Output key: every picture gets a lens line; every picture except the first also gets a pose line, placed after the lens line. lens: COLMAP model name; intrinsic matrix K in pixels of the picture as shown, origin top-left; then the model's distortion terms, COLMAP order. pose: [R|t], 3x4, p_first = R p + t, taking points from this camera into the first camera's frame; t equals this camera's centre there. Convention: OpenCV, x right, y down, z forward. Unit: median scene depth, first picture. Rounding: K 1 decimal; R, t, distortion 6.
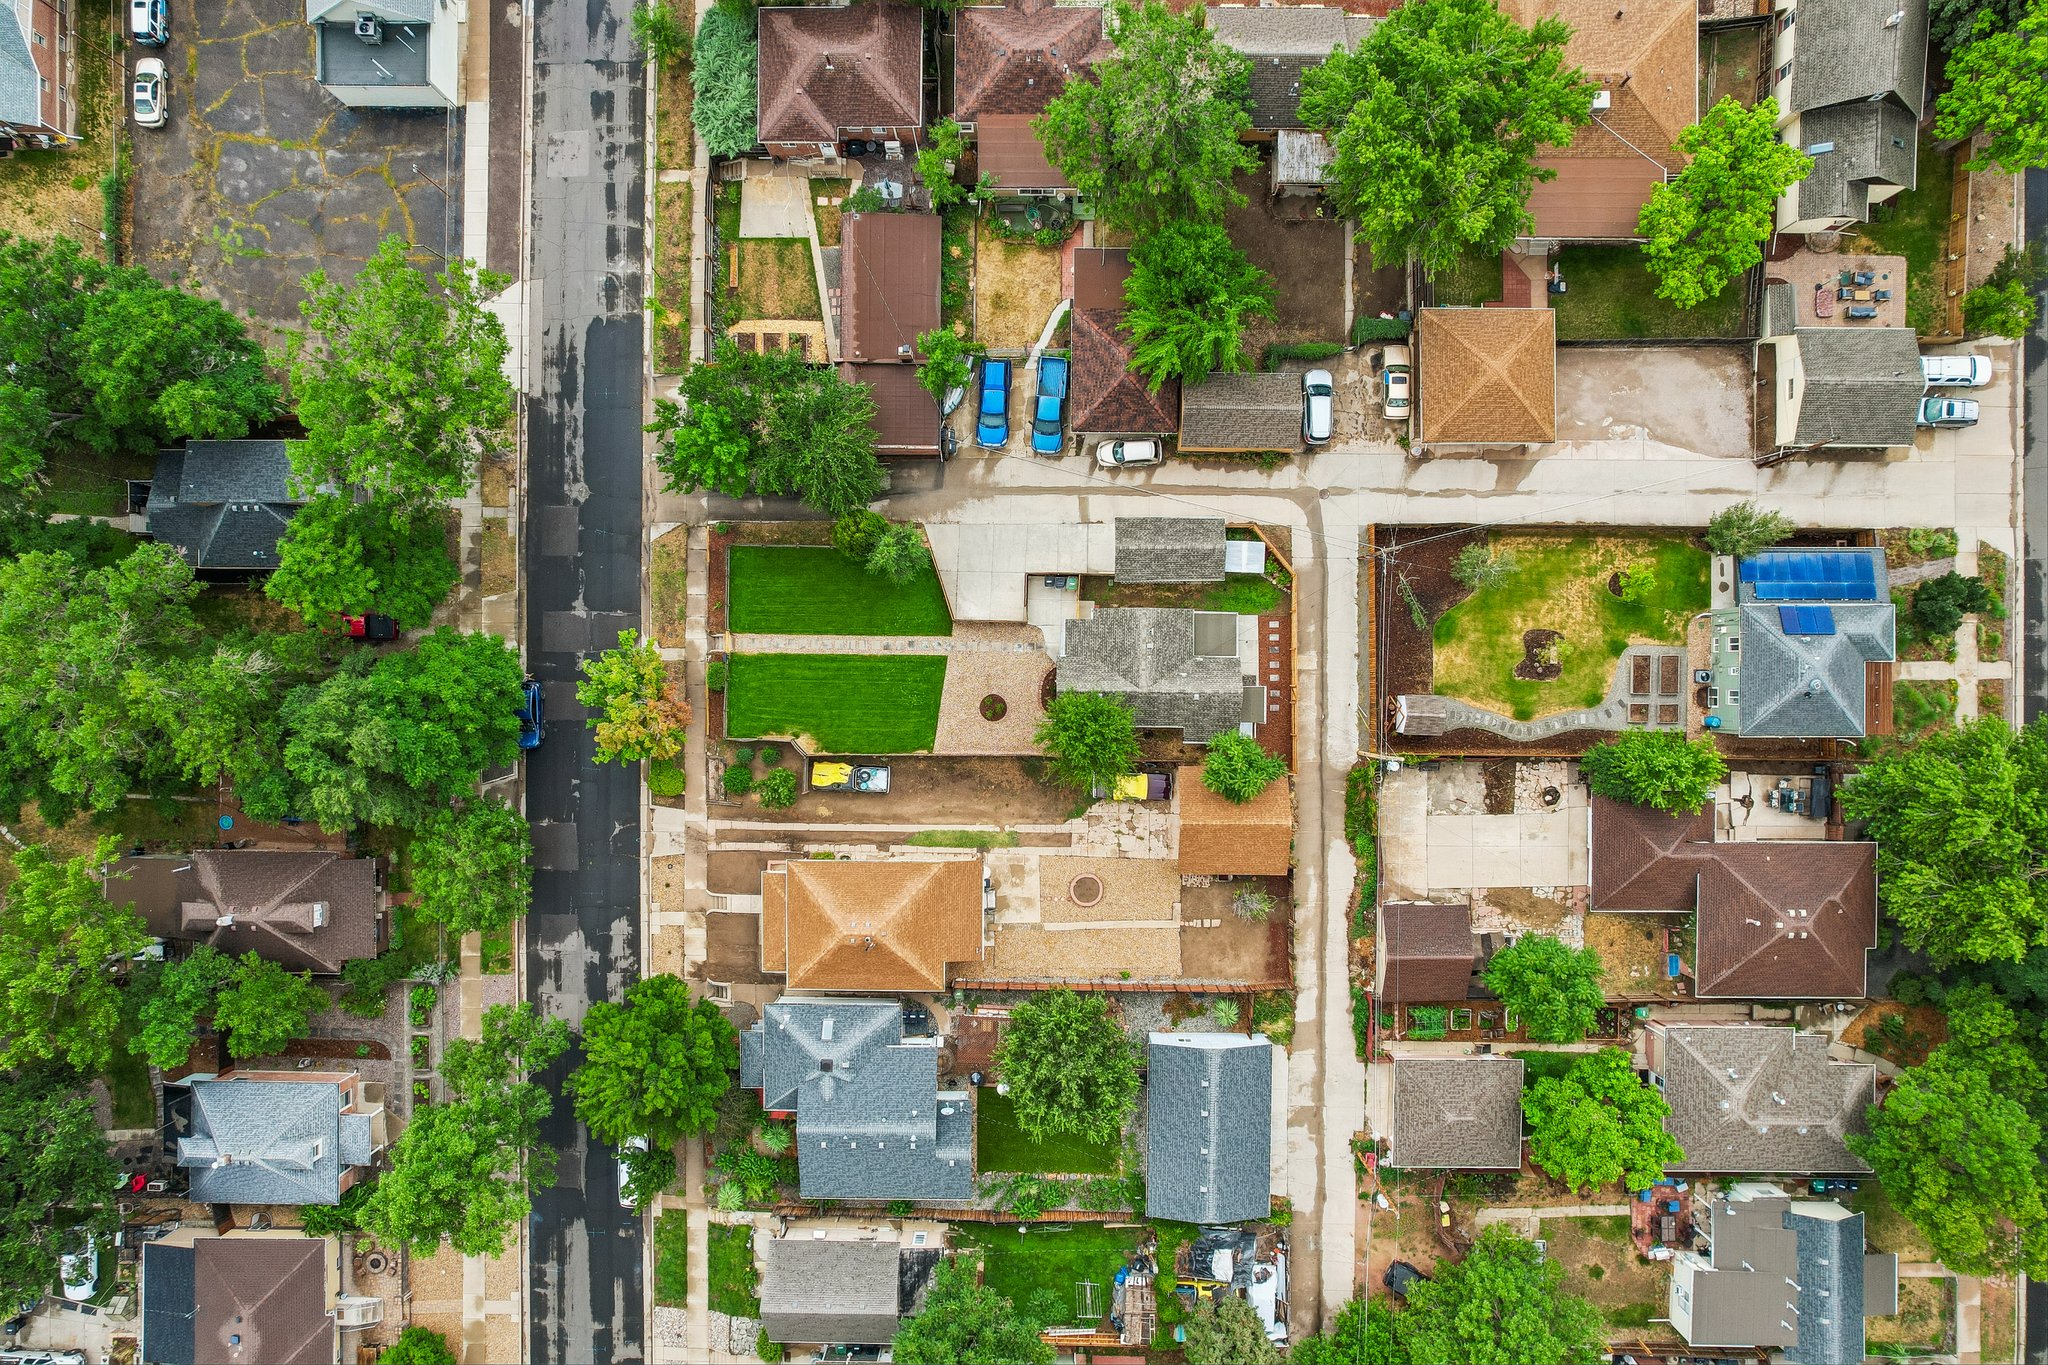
lens RADIAL K [[1312.7, 0, 1024.0], [0, 1312.7, 682.5], [0, 0, 1]] dist [-0.081972, 0.076531]
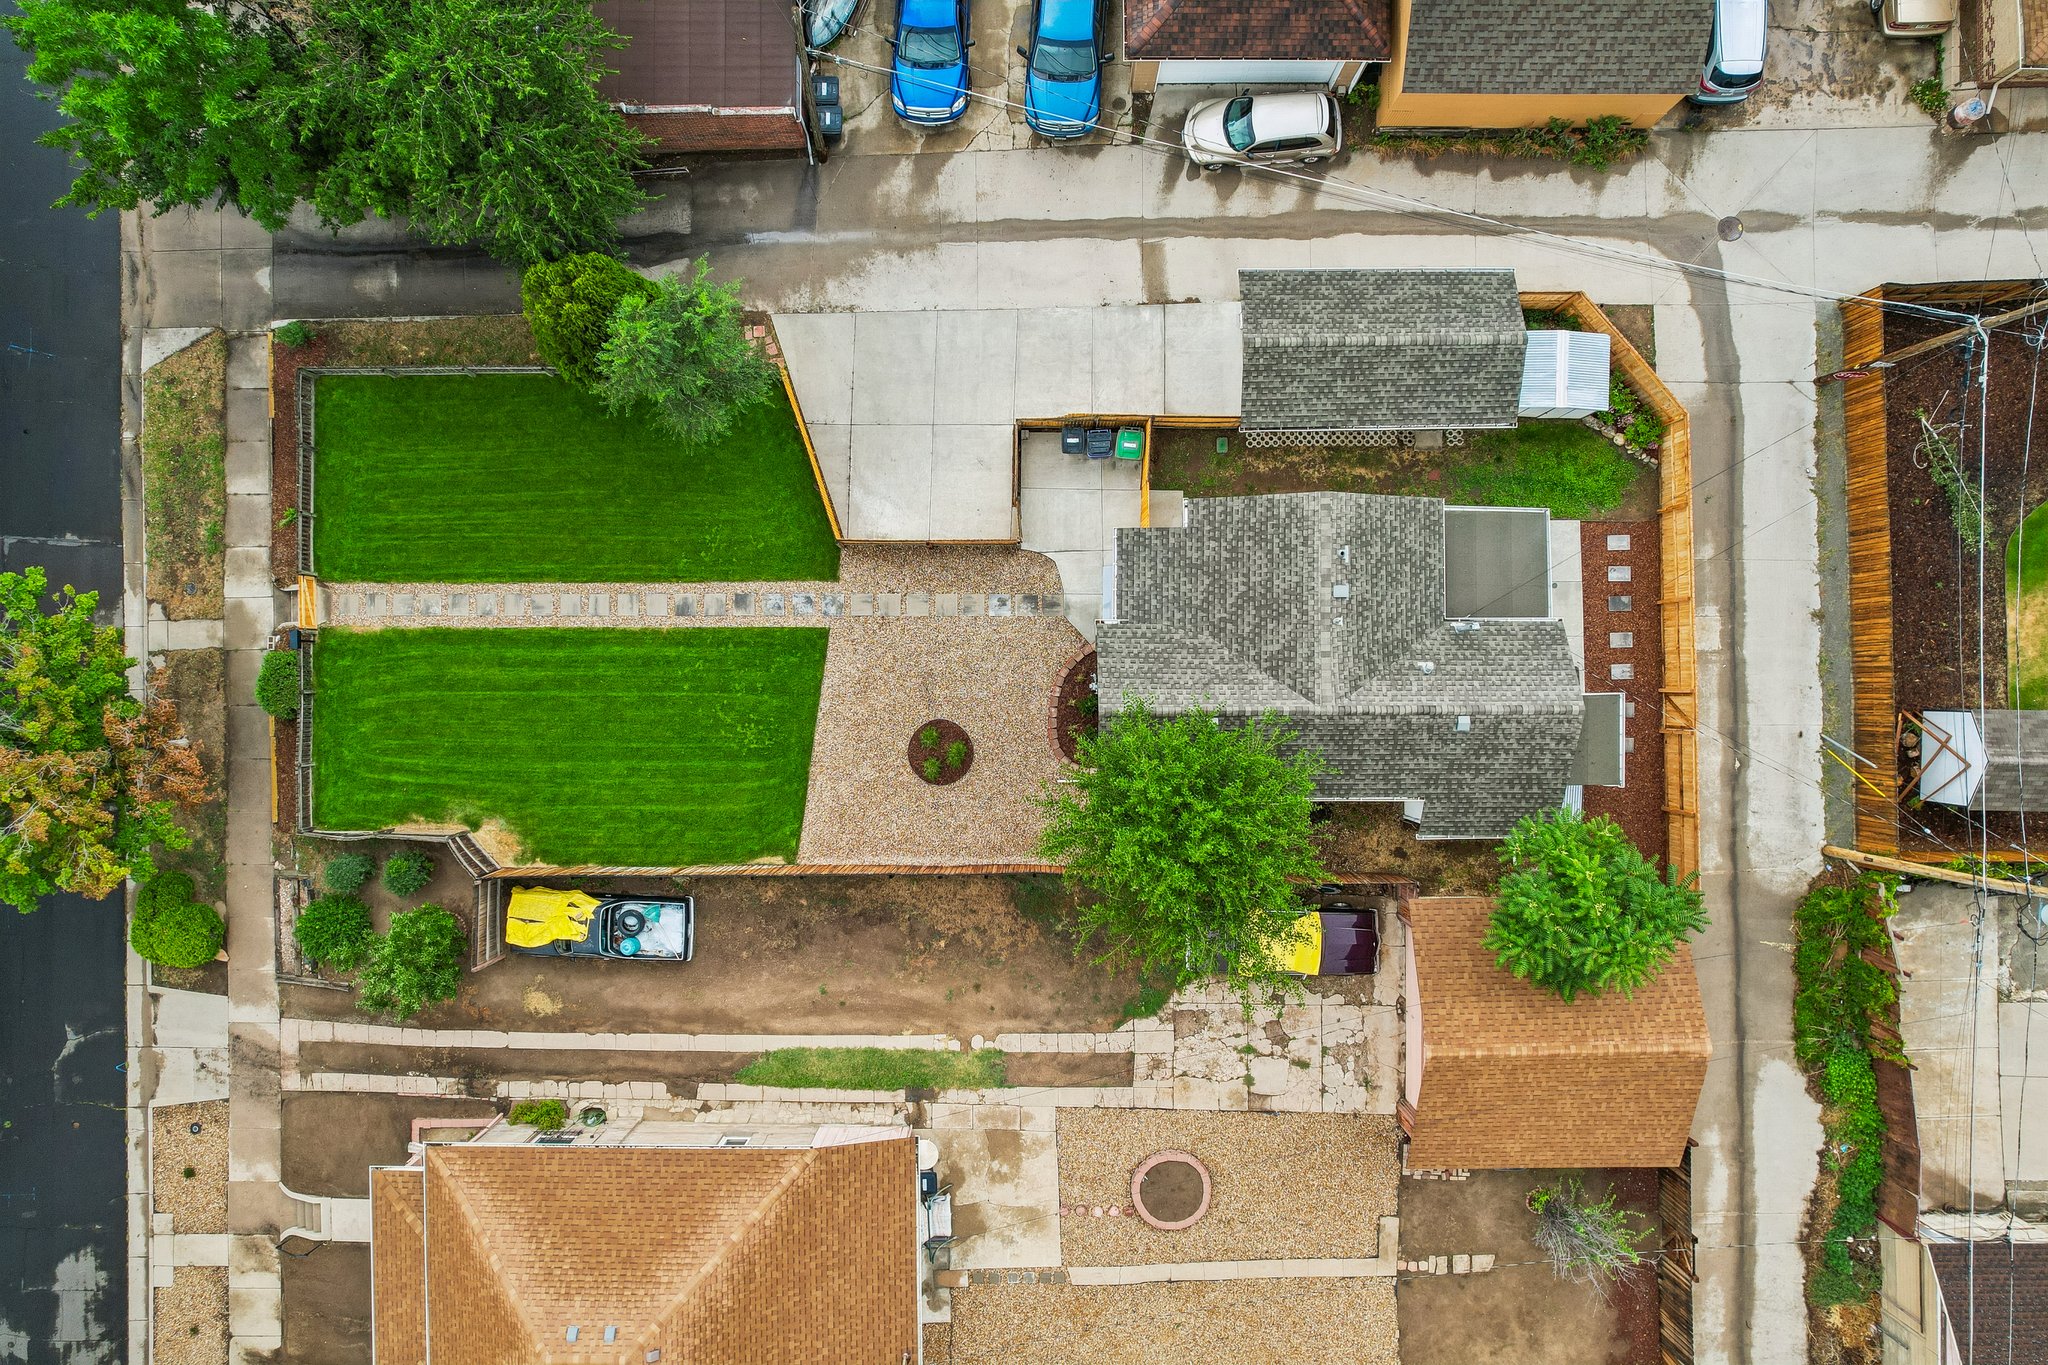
lens RADIAL K [[1312.7, 0, 1024.0], [0, 1312.7, 682.5], [0, 0, 1]] dist [-0.081972, 0.076531]
pose [[0.999926, -0.012027, 0.001785, 0.002408], [0.012030, 0.999926, -0.001980, -0.001679], [-0.001761, 0.002001, 0.999996, 0.590105]]
